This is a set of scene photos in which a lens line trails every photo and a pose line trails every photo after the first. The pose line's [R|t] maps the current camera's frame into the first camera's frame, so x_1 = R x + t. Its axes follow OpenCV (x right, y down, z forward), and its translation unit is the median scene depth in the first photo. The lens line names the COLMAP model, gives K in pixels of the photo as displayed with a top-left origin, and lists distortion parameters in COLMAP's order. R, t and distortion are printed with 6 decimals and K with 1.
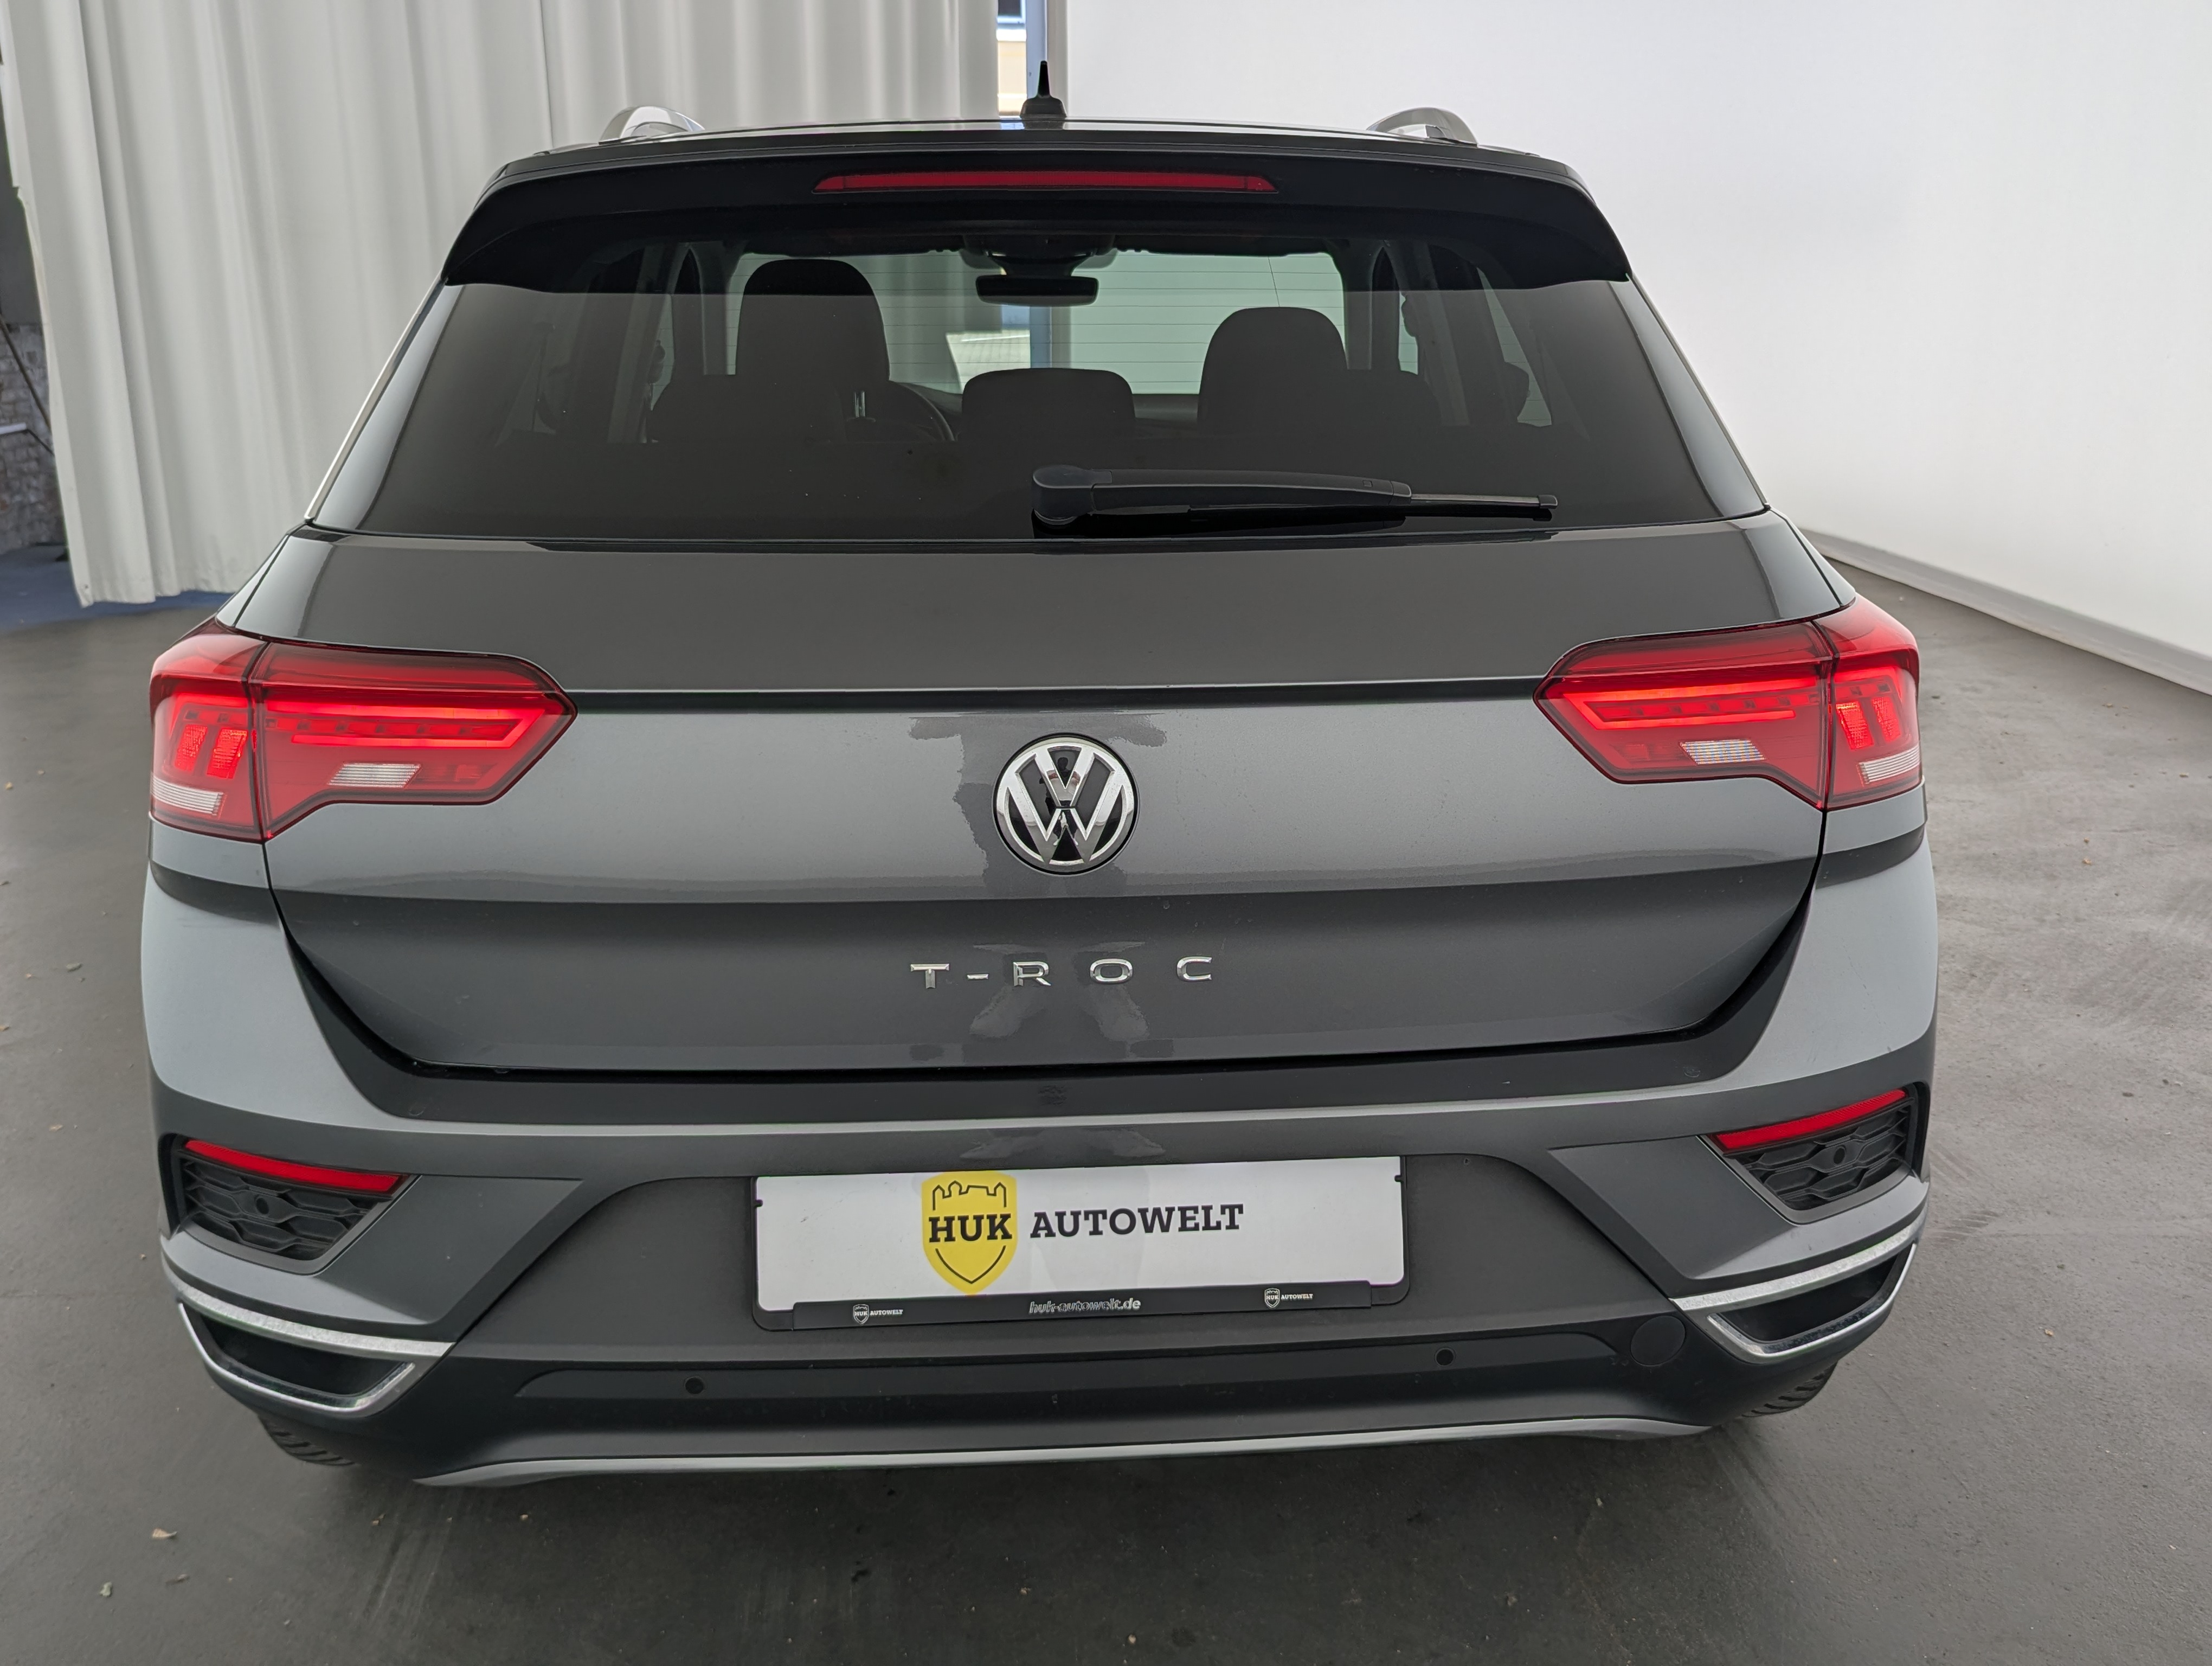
lens RADIAL K [[1980.2, 0, 1131.3], [0, 1980.2, 755.1], [0, 0, 1]] dist [0.048296, -0.066417]
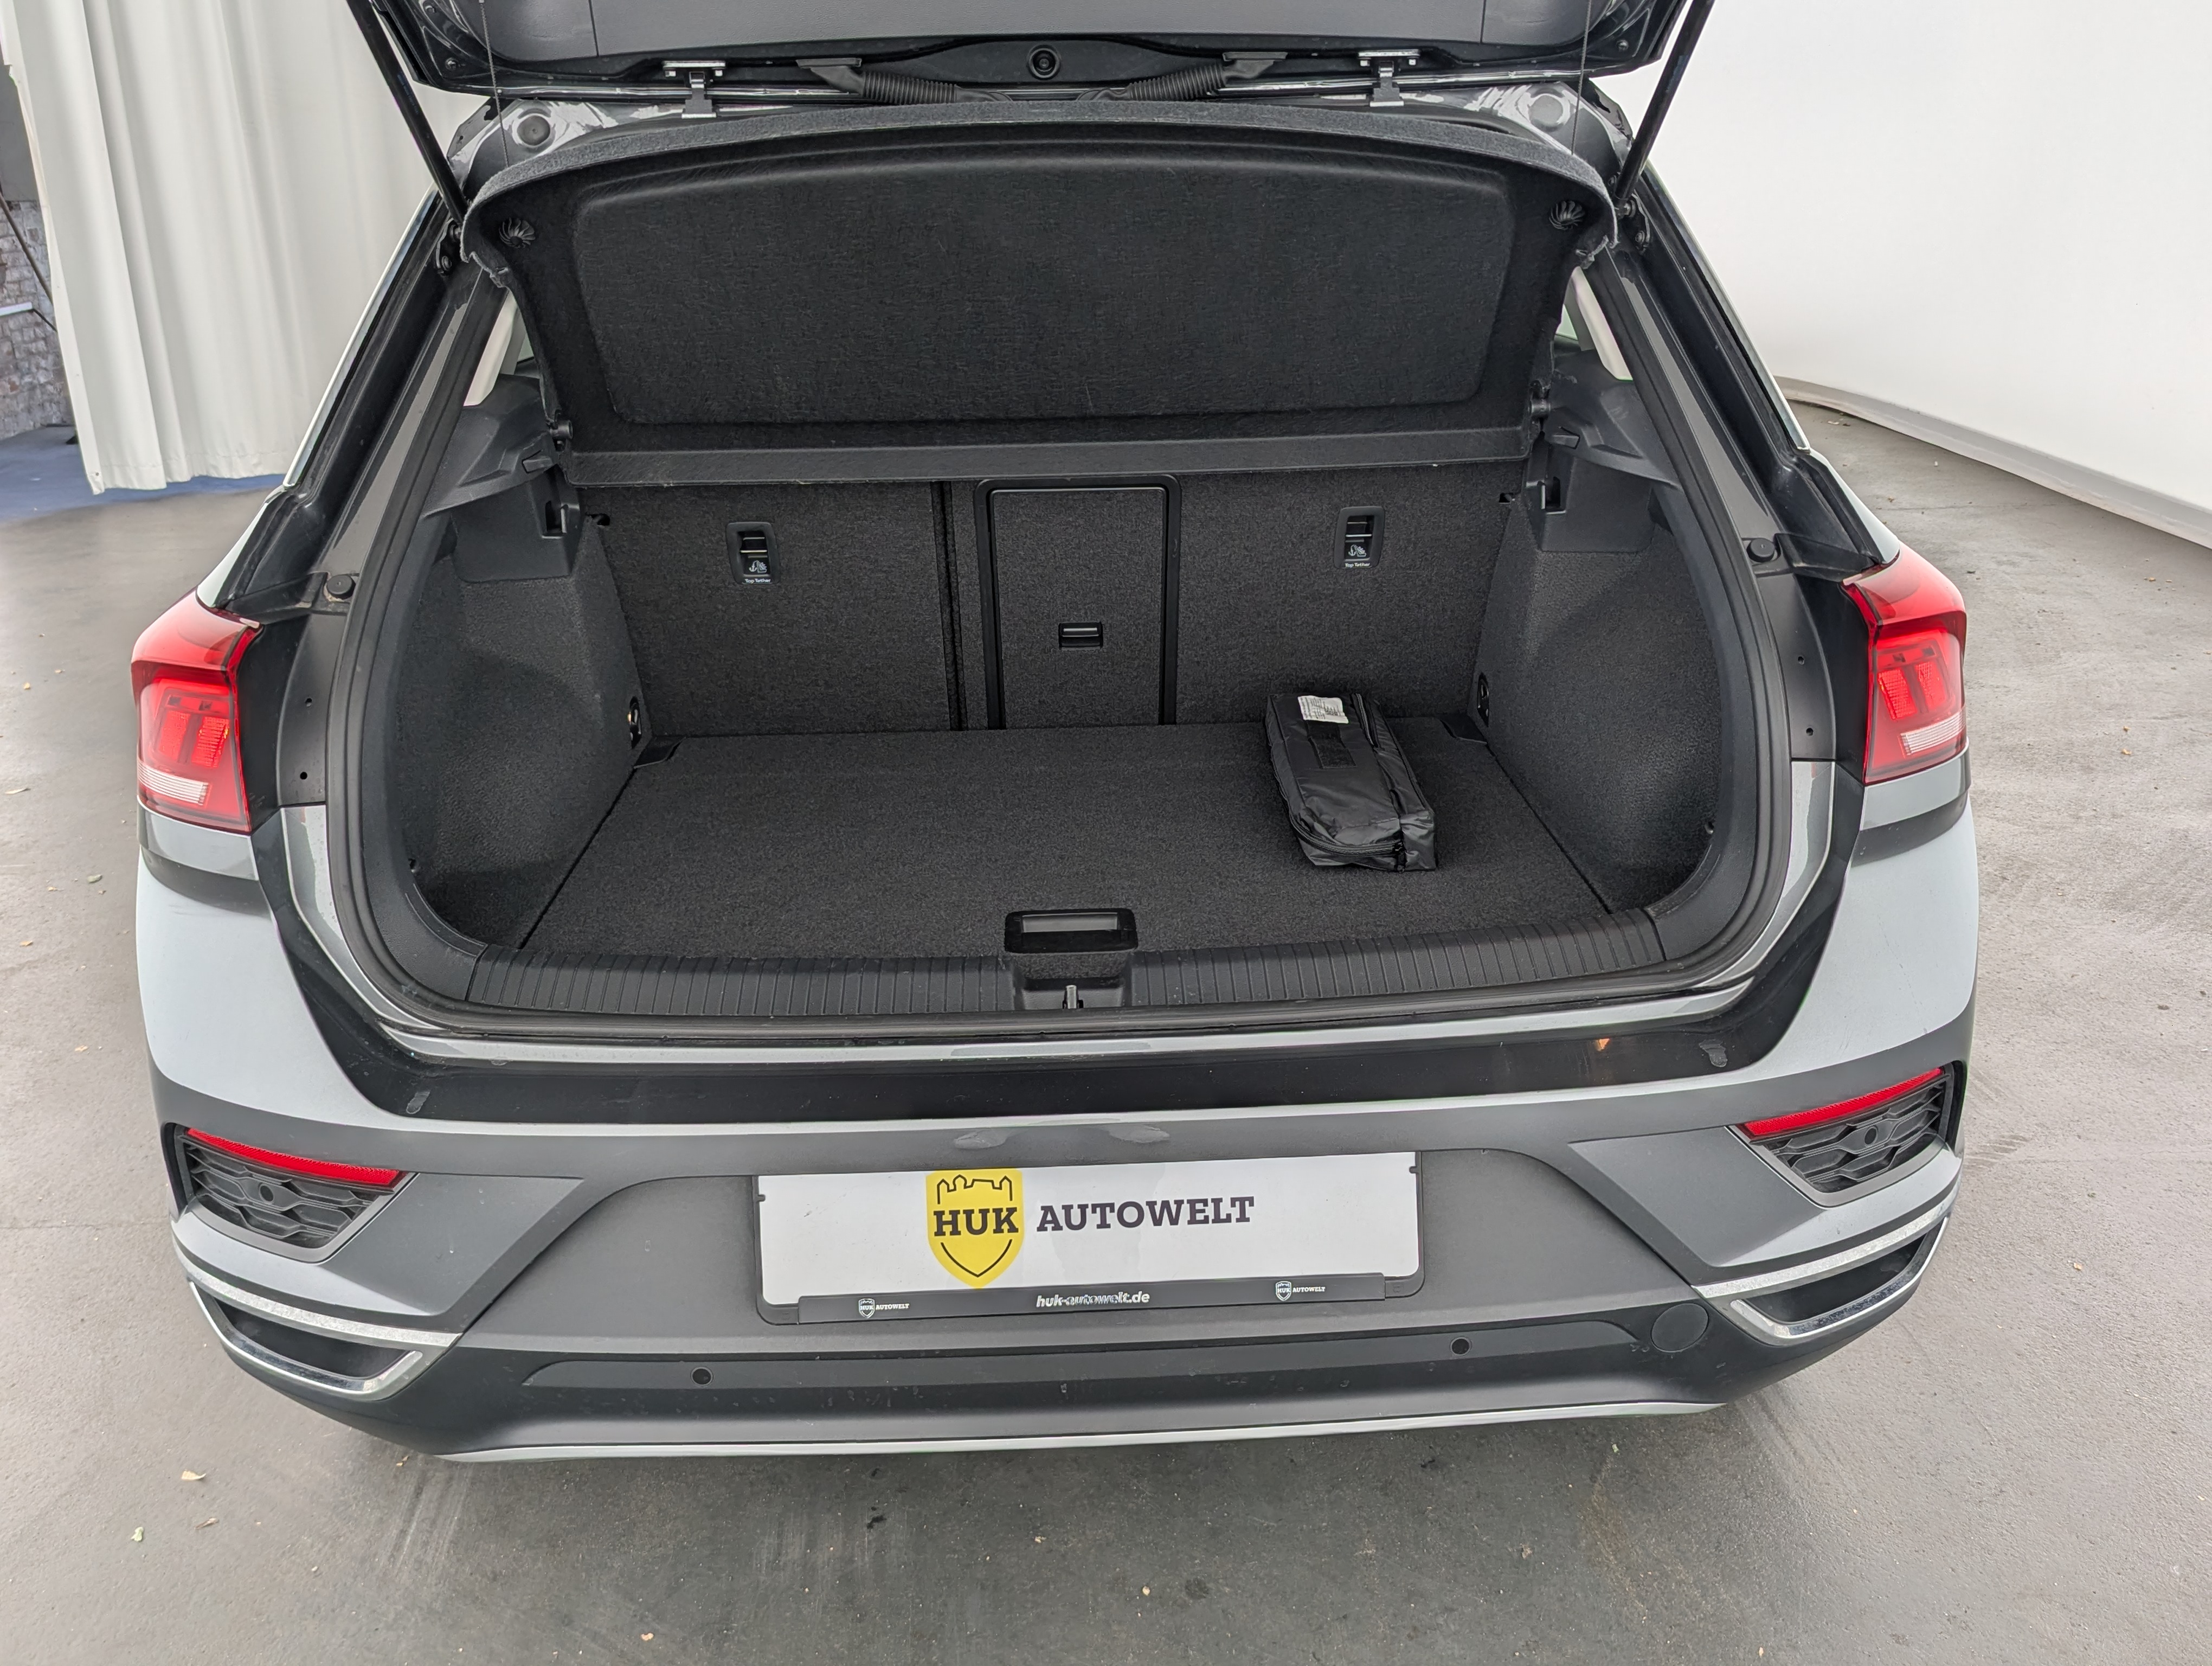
lens RADIAL K [[1980.2, 0, 1085.8], [0, 1980.2, 764.9], [0, 0, 1]] dist [0.048296, -0.066417]
pose [[0.999501, -0.007563, -0.030655, 0.005038], [0.009925, 0.996933, 0.077627, -0.061795], [0.029974, -0.077893, 0.996511, 0.038645]]
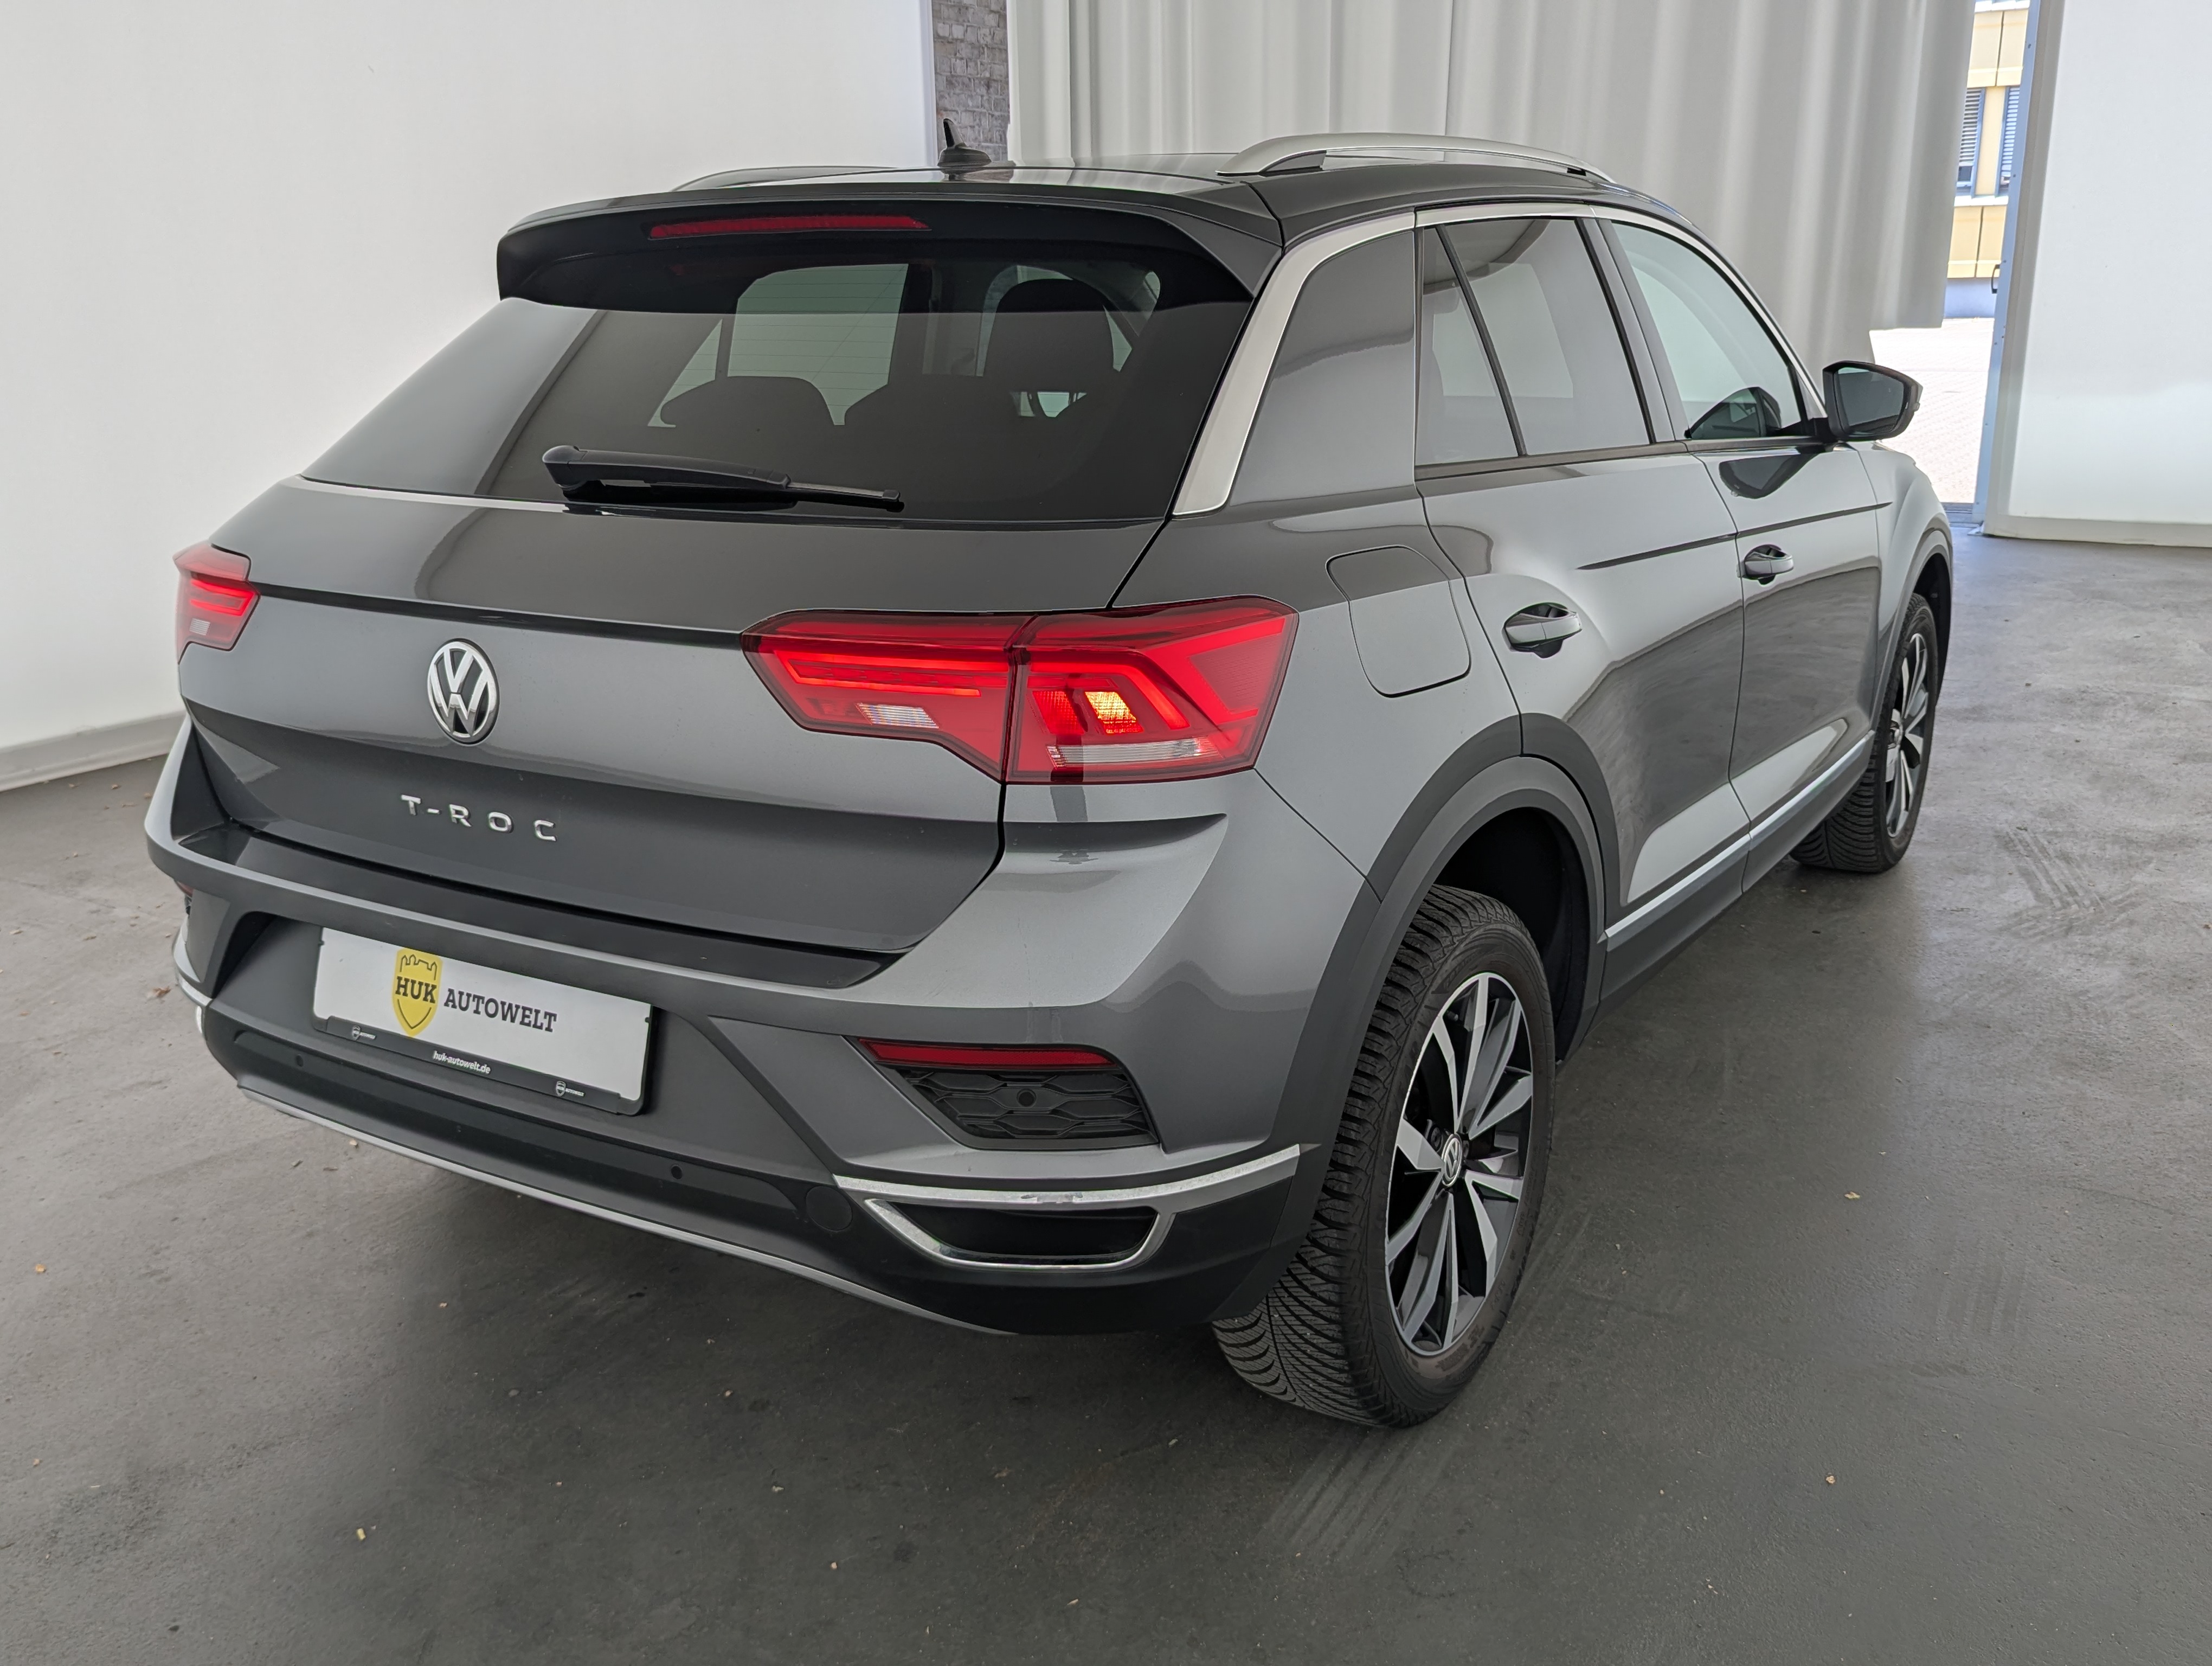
lens RADIAL K [[1980.2, 0, 1129.1], [0, 1980.2, 779.6], [0, 0, 1]] dist [0.048296, -0.066417]
pose [[0.812629, 0.132440, -0.567532, 1.072777], [-0.127594, 0.990641, 0.048480, -0.038247], [0.568641, 0.033017, 0.821923, 0.129998]]
